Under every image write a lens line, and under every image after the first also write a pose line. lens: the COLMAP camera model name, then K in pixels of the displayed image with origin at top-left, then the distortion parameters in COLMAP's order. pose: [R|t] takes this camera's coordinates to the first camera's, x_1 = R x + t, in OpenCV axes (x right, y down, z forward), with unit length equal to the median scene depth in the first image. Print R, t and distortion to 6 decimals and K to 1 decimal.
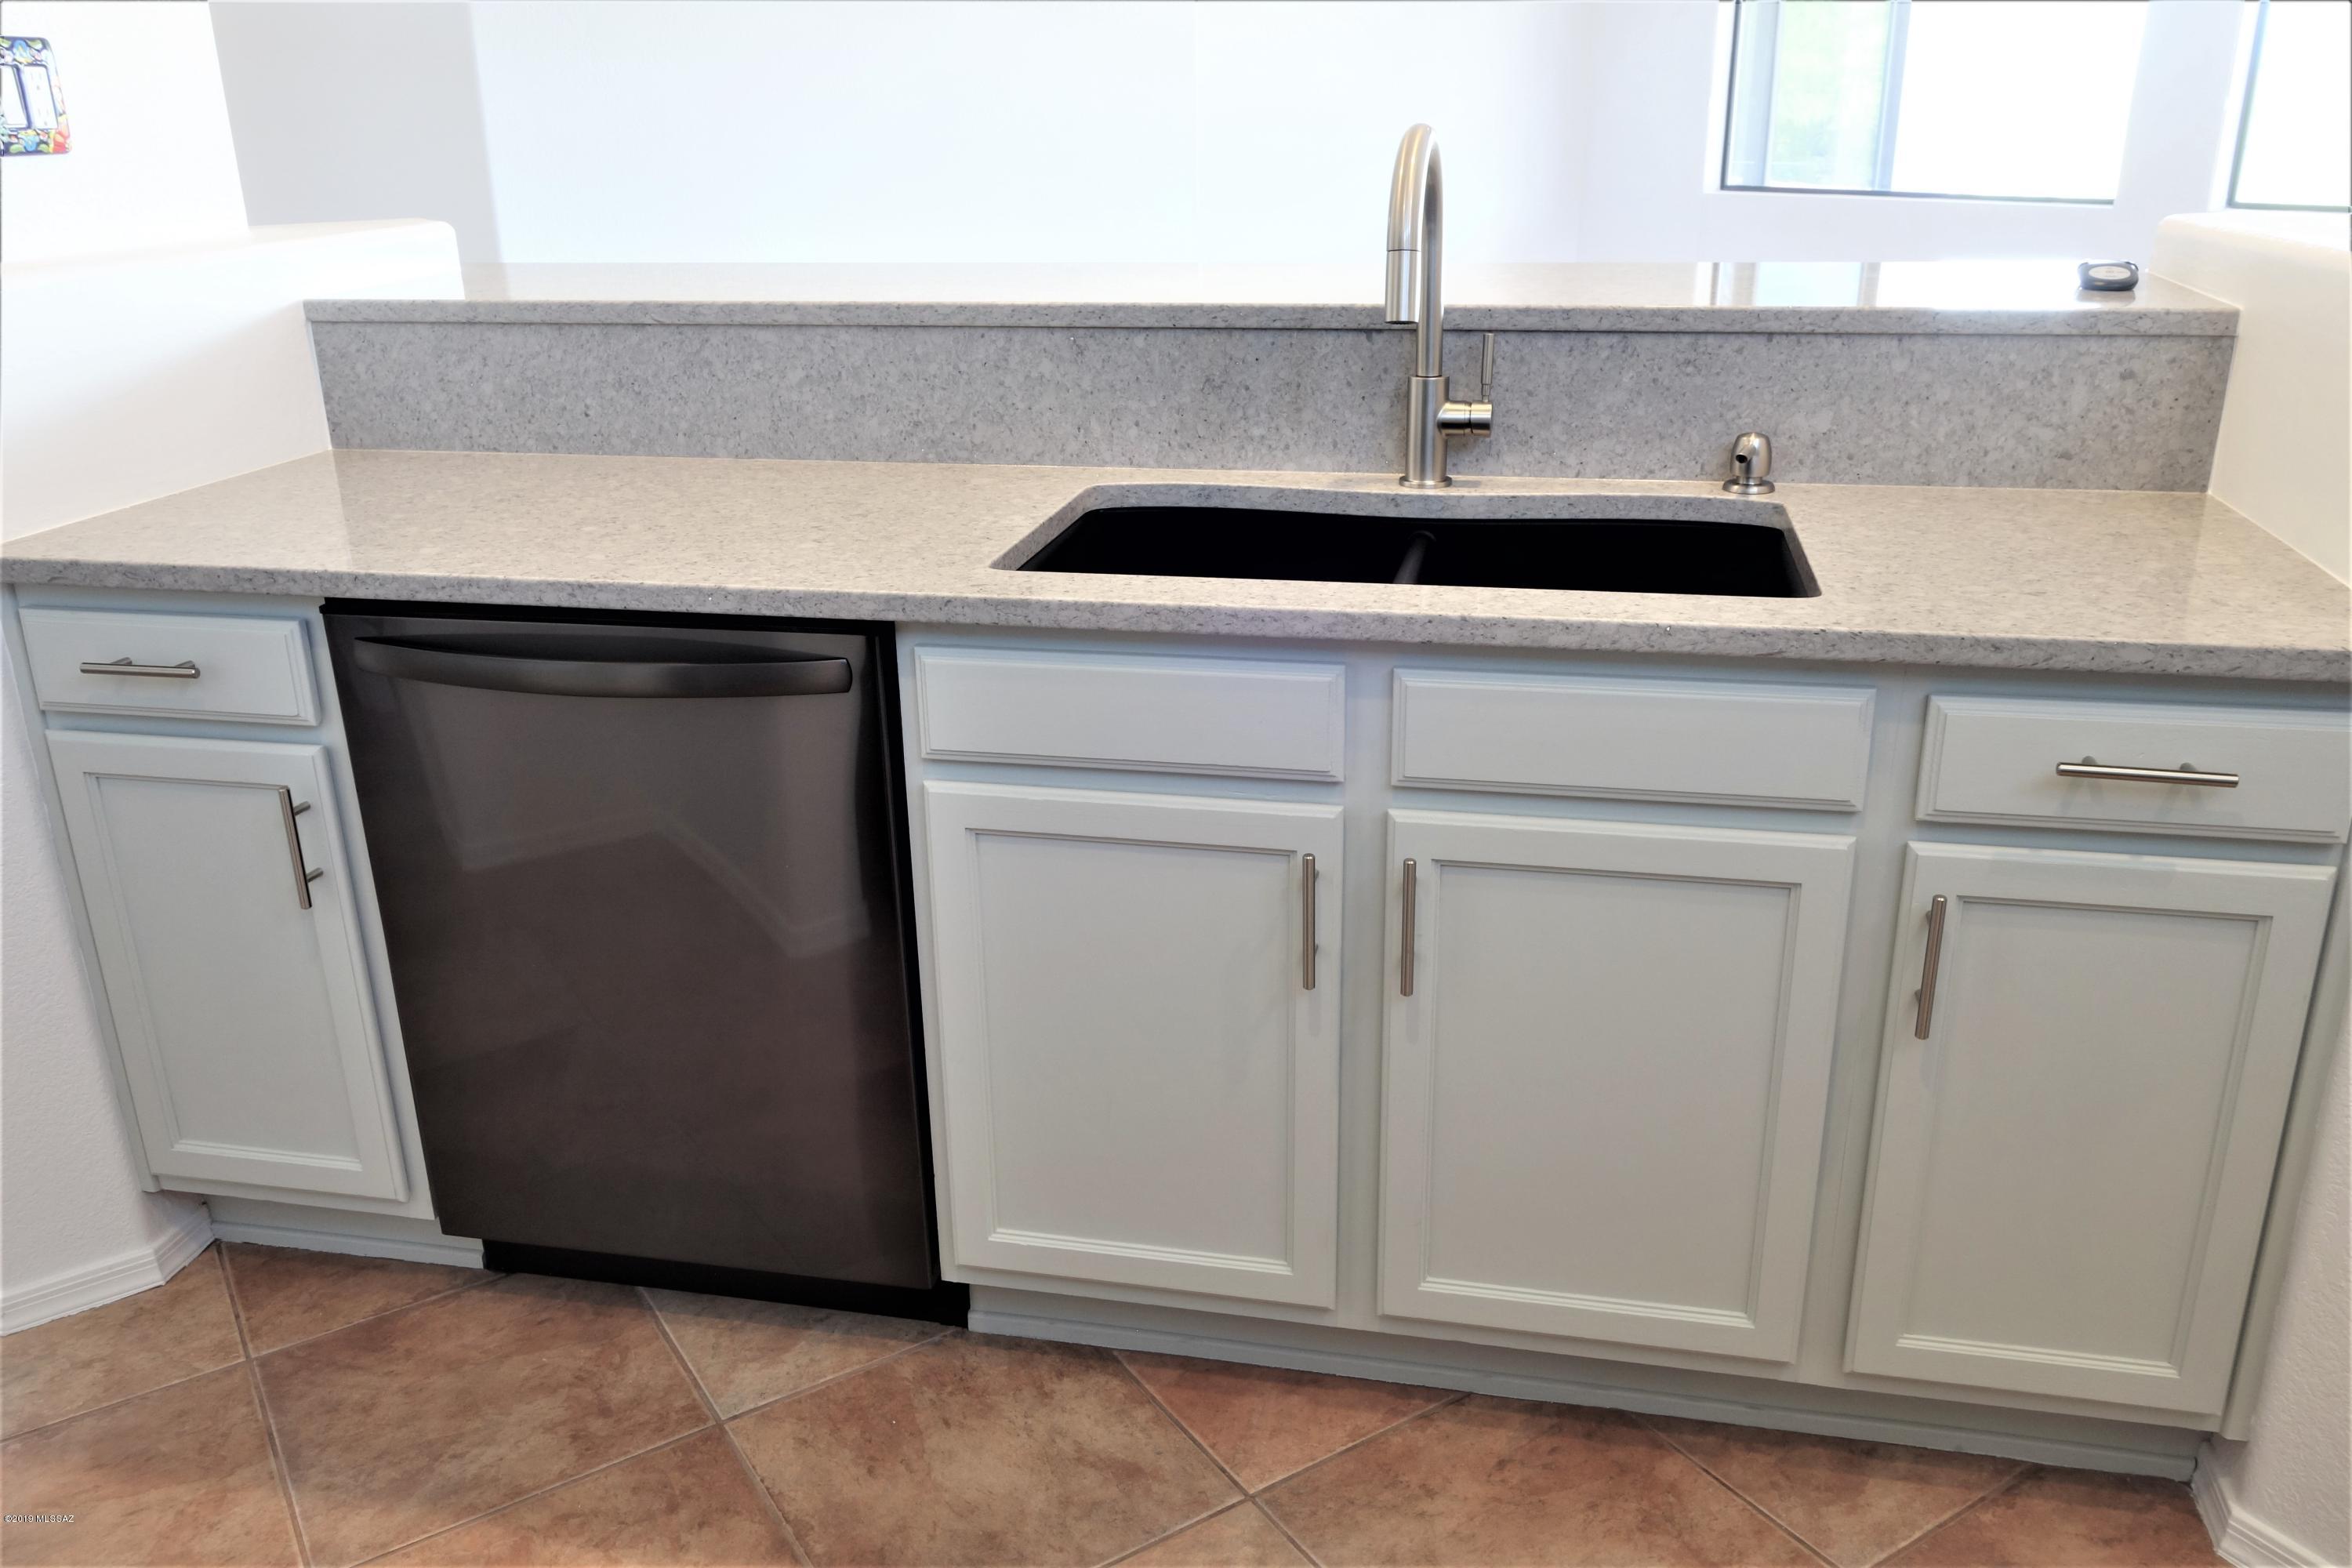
lens RADIAL K [[1849.5, 0, 1176.0], [0, 1849.5, 784.0], [0, 0, 1]] dist [-0.000804, -0.004627]
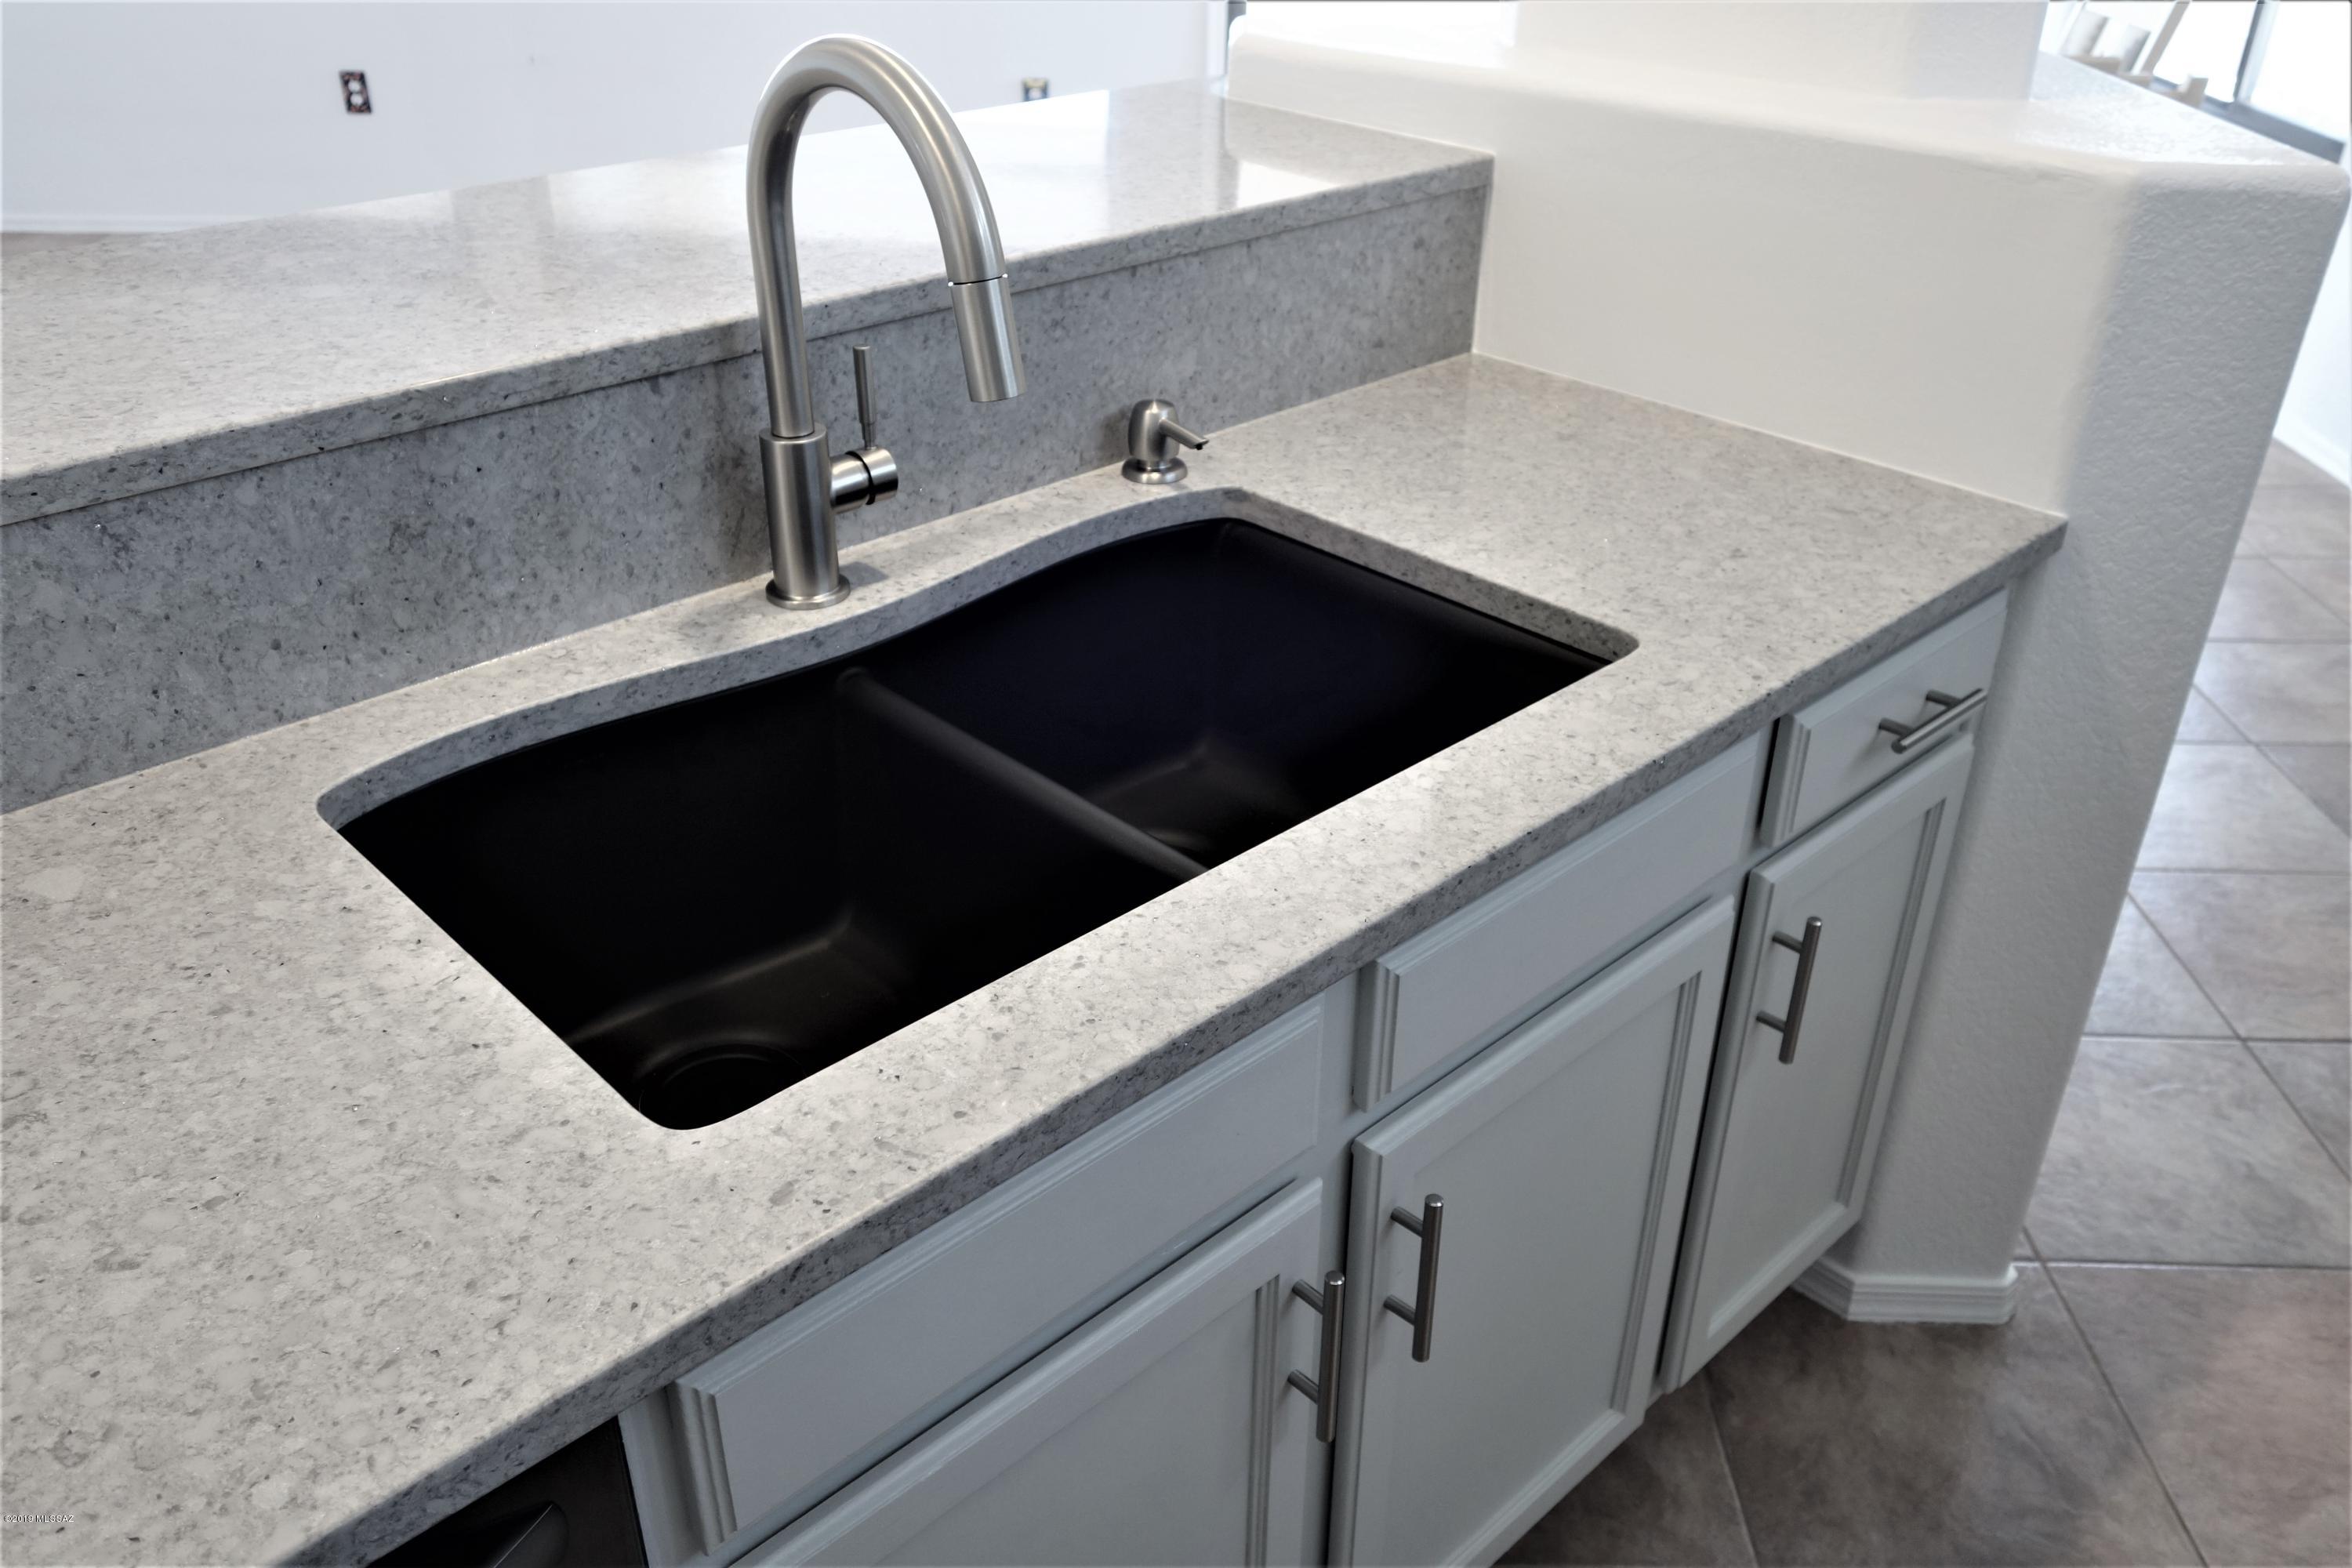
lens RADIAL K [[1849.5, 0, 1176.0], [0, 1849.5, 784.0], [0, 0, 1]] dist [-0.000804, -0.004627]
pose [[0.557617, -0.392126, 0.731642, -0.293989], [0.271035, 0.919093, 0.286023, -0.257219], [-0.784604, 0.038809, 0.618782, 0.526180]]
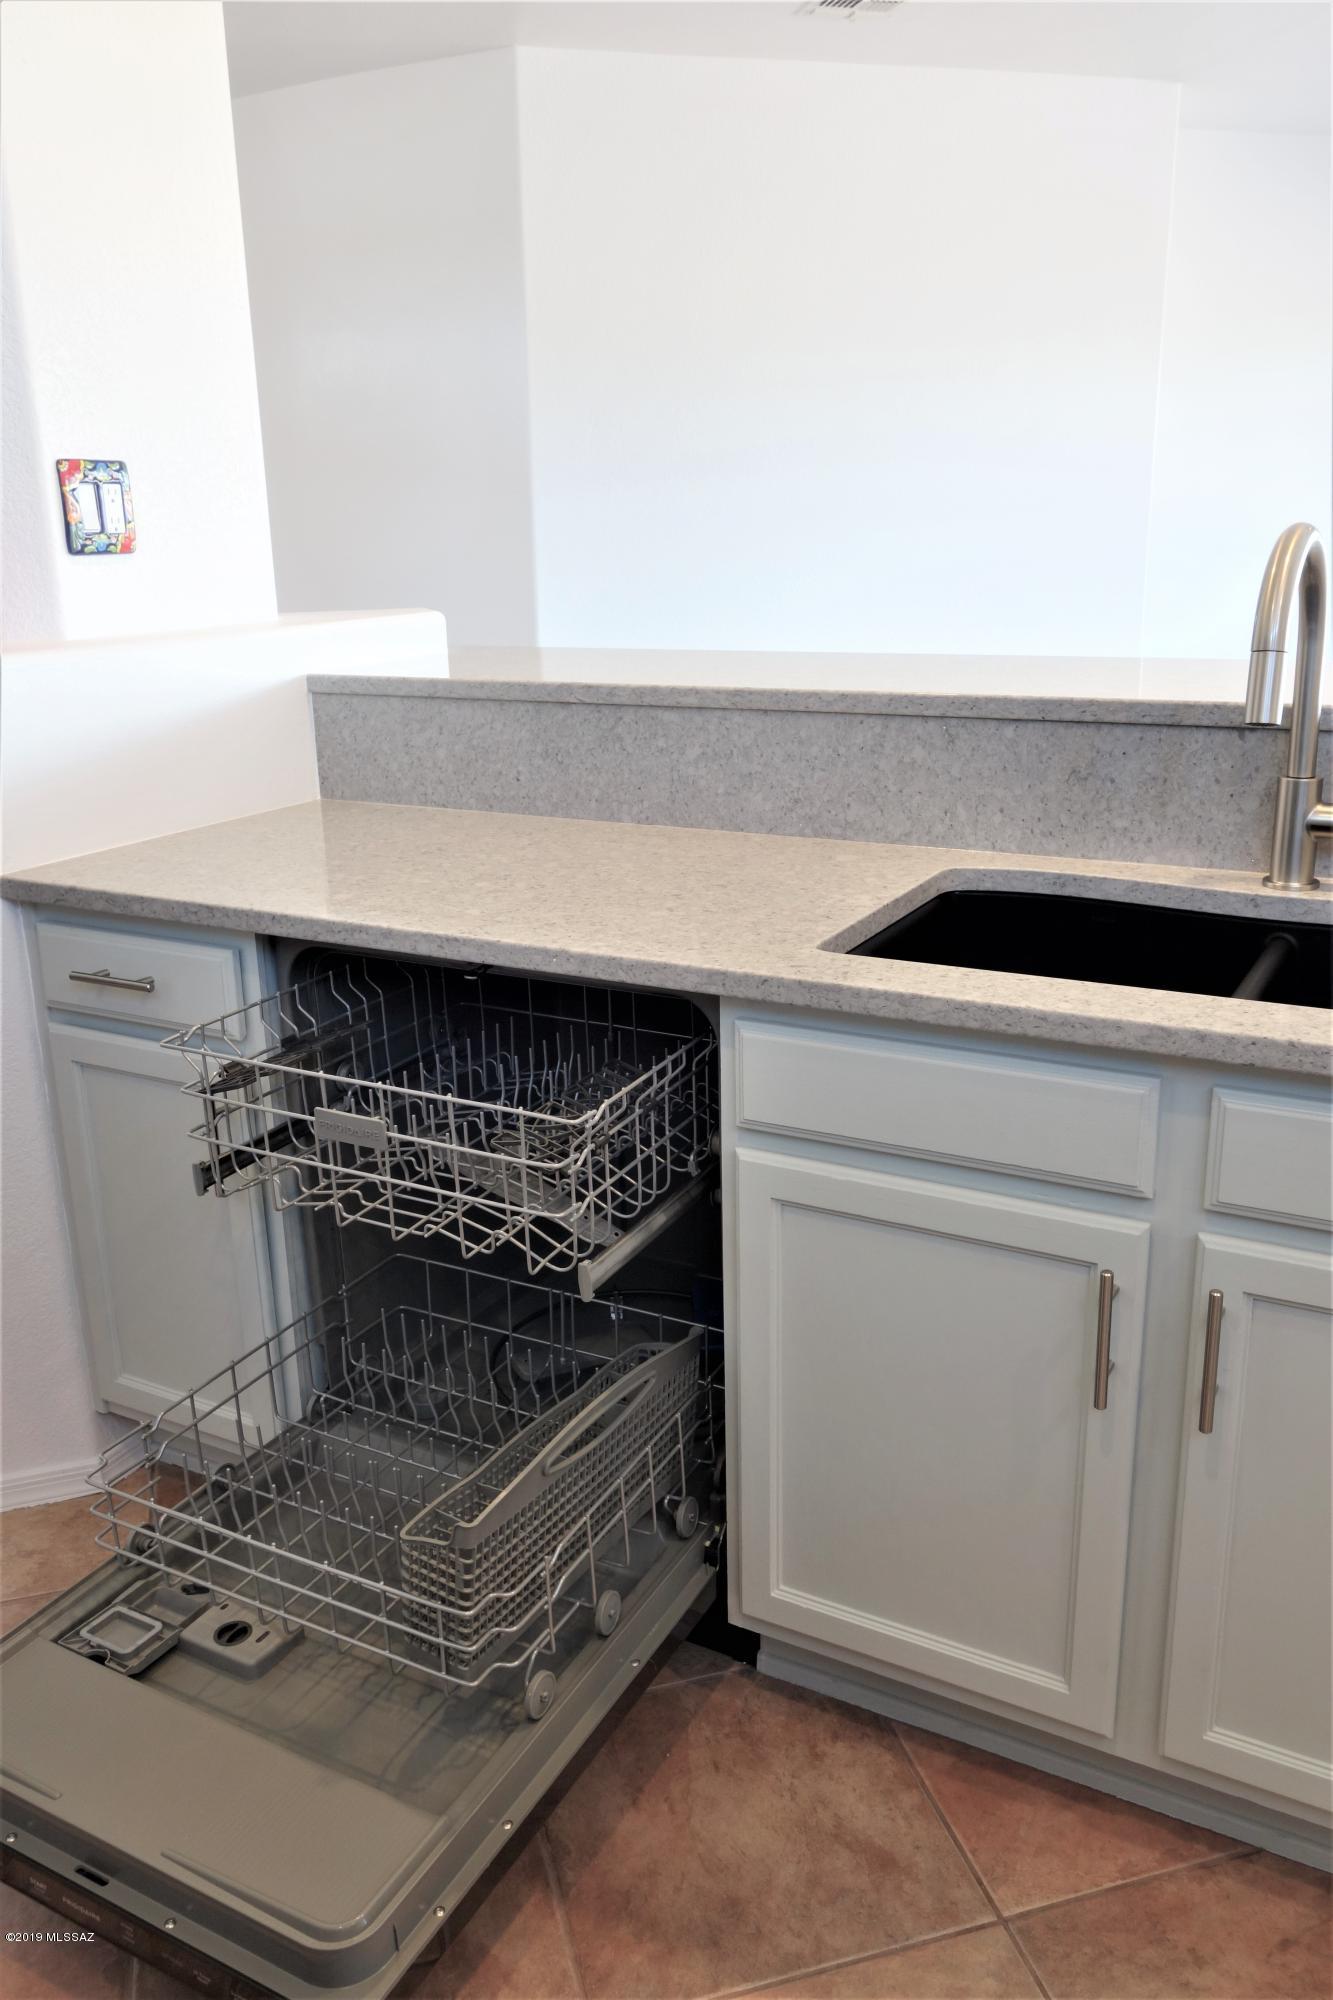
lens RADIAL K [[1572.7, 0, 666.5], [0, 1572.7, 1000.0], [0, 0, 1]] dist [-0.000804, -0.004627]
pose [[0.958003, 0.078063, -0.275930, 0.054402], [-0.092975, 0.994809, -0.041358, -0.037998], [0.271269, 0.065276, 0.960288, 0.118735]]
